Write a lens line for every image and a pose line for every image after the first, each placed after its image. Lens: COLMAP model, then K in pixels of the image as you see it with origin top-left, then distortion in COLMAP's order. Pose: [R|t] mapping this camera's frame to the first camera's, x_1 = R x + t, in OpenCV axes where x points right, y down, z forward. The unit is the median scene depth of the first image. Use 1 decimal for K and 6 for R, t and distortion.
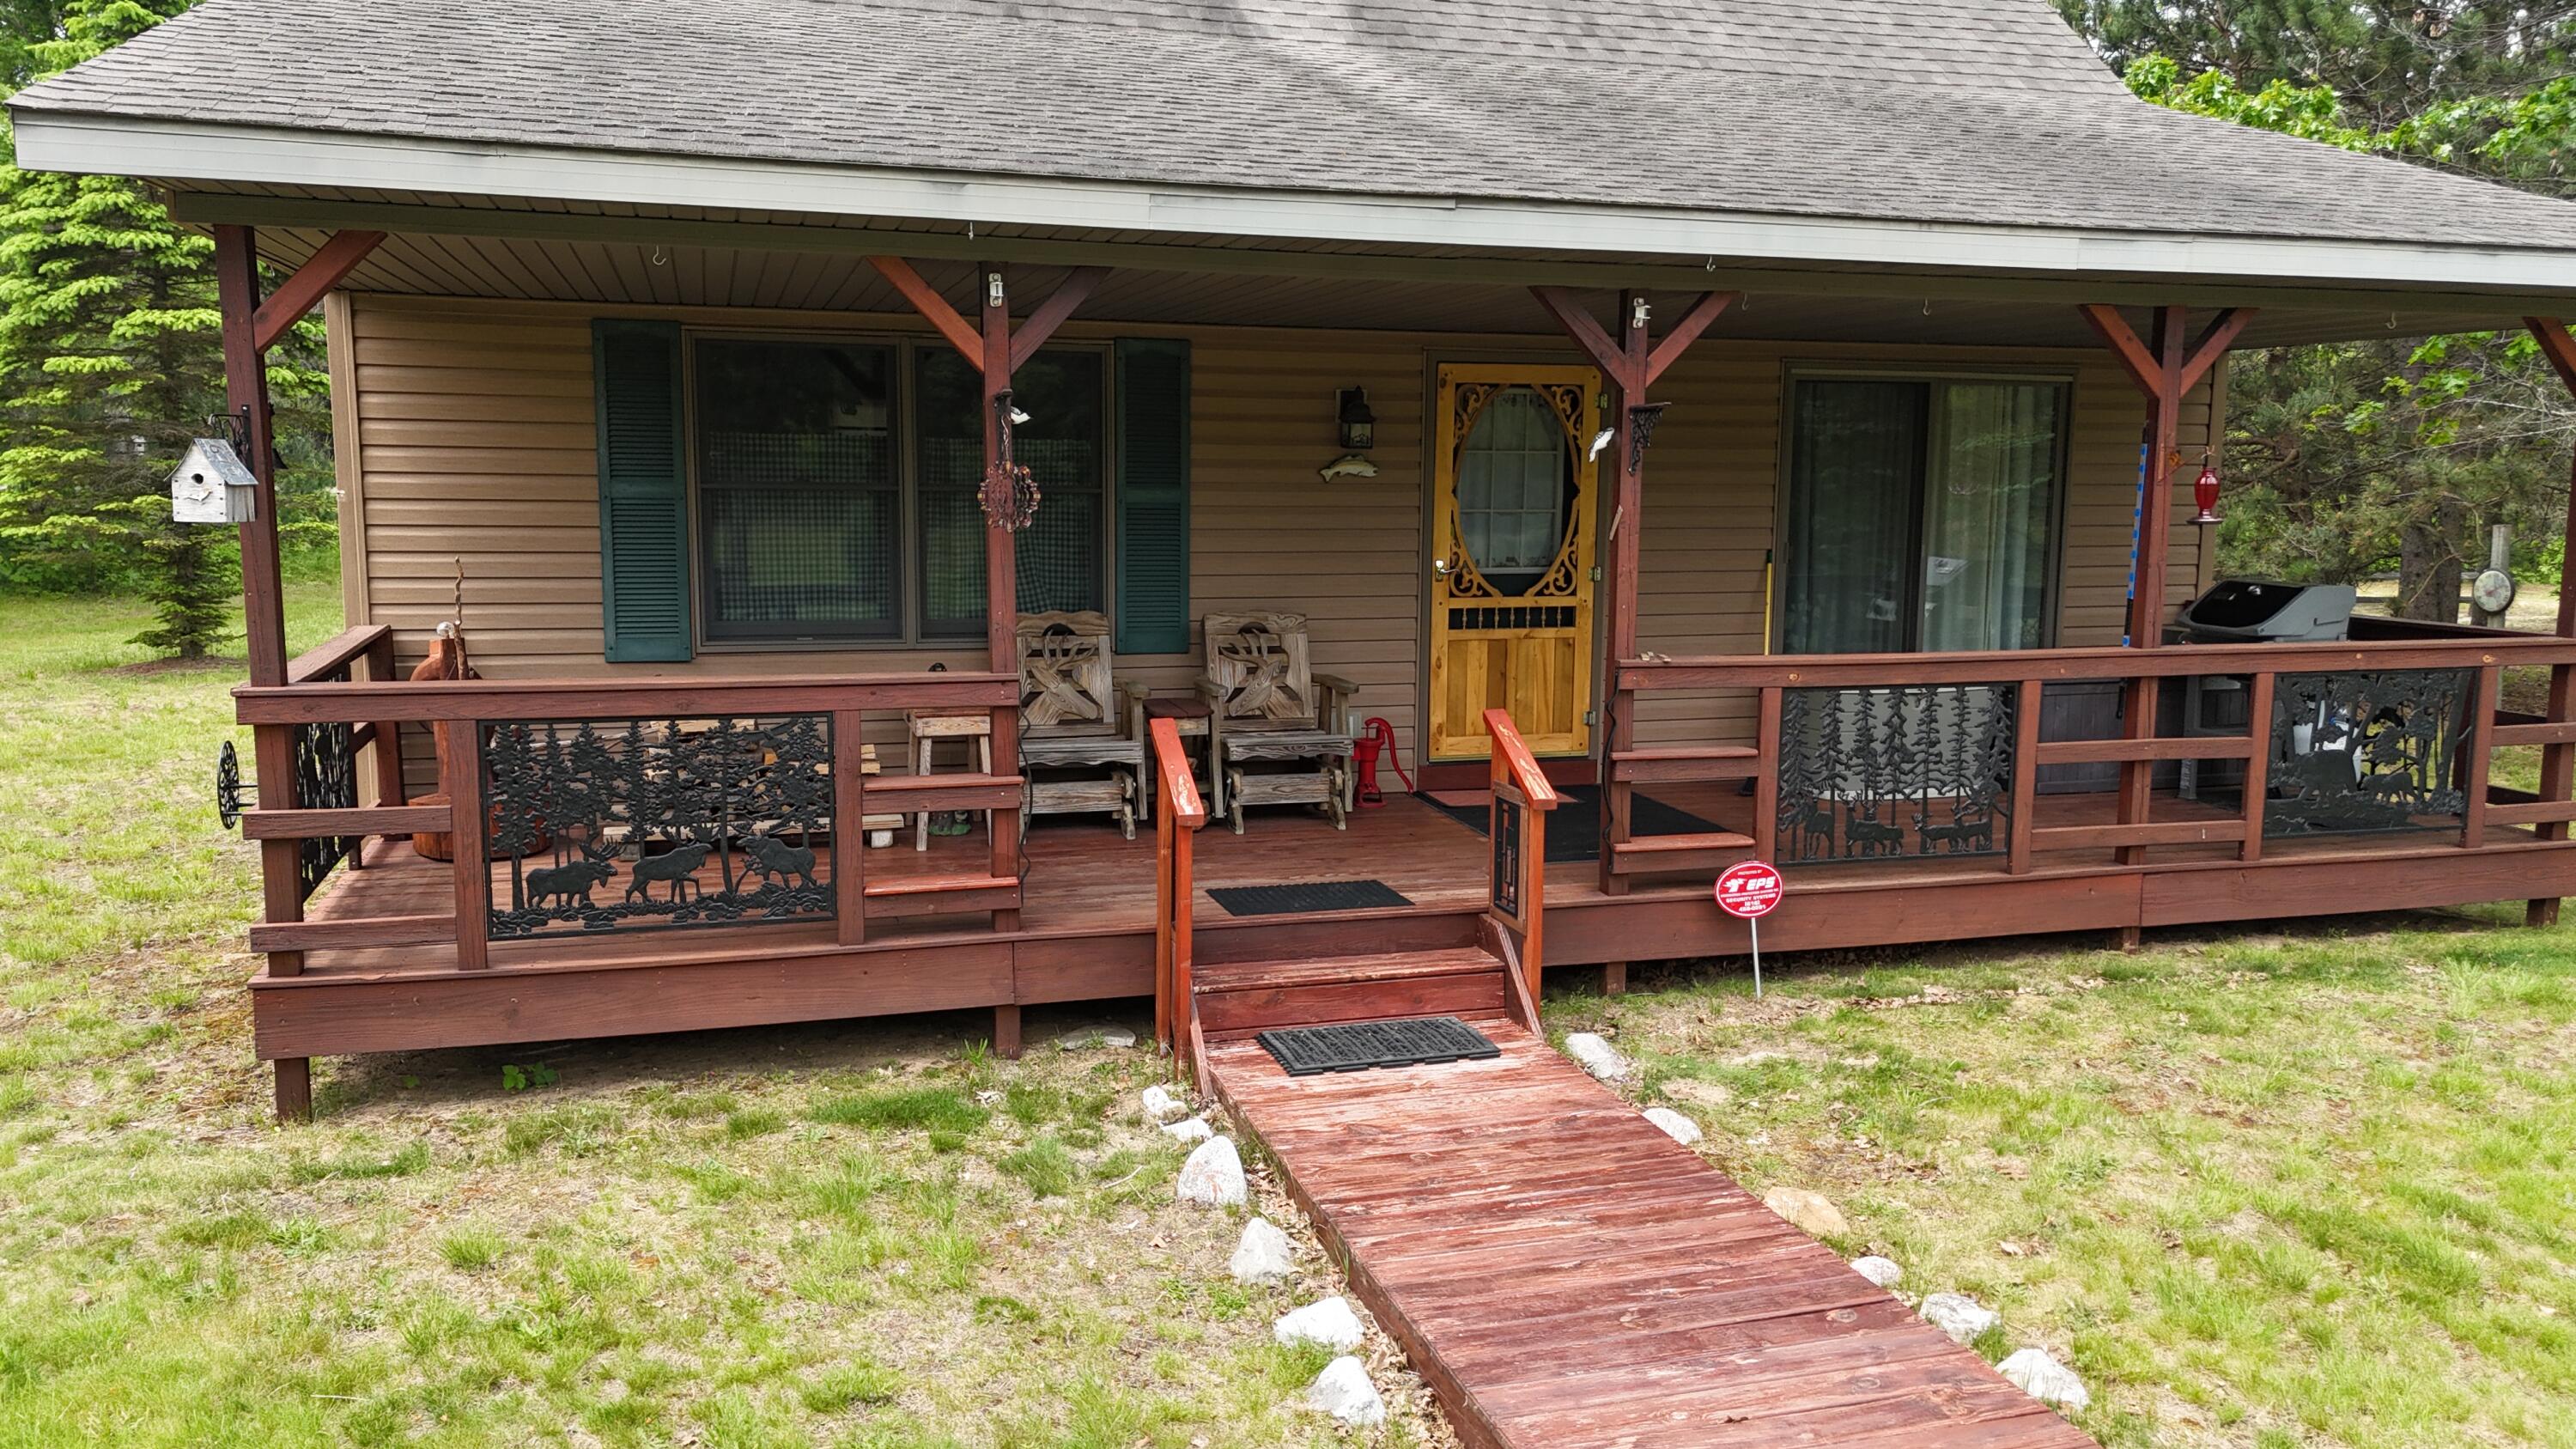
lens RADIAL K [[1894.1, 0, 1293.9], [0, 1894.1, 714.7], [0, 0, 1]] dist [0.074349, -0.077267]
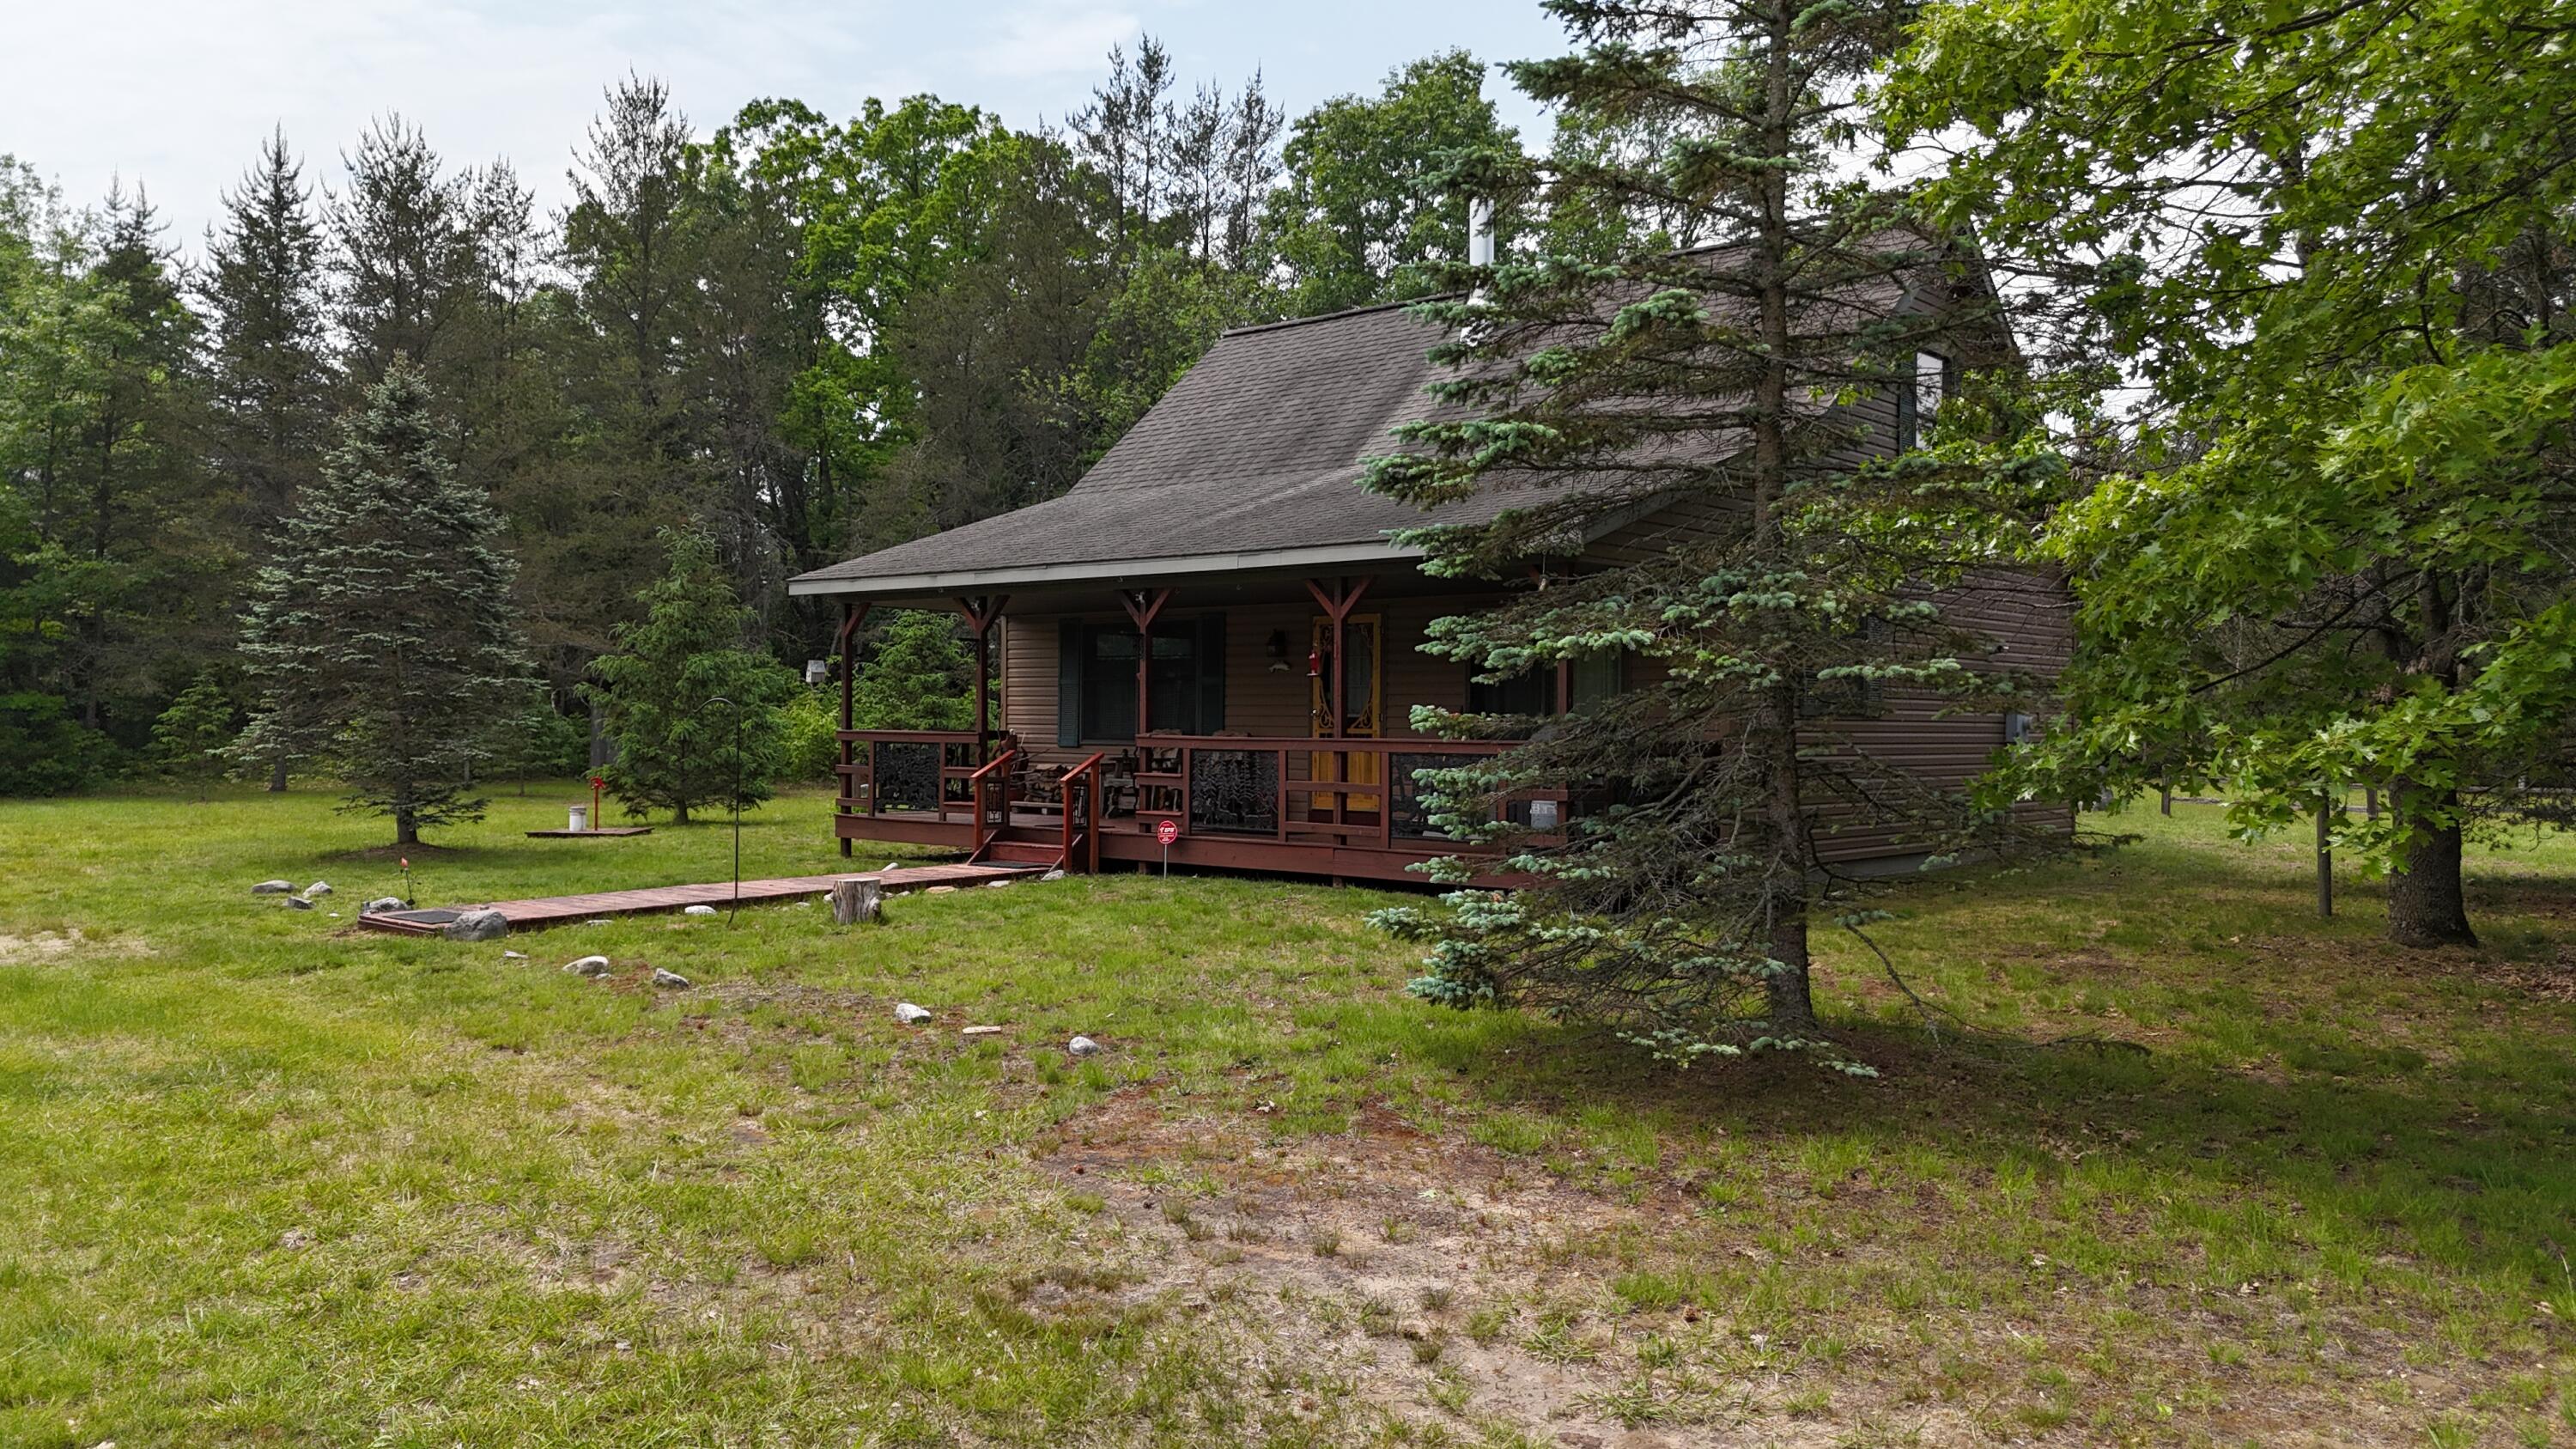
lens RADIAL K [[1894.1, 0, 1293.9], [0, 1894.1, 714.7], [0, 0, 1]] dist [0.074349, -0.077267]
pose [[0.524333, -0.006063, -0.851492, 2.288471], [-0.108152, 0.991402, -0.073657, 0.098890], [0.844617, 0.130711, 0.519169, -0.100537]]
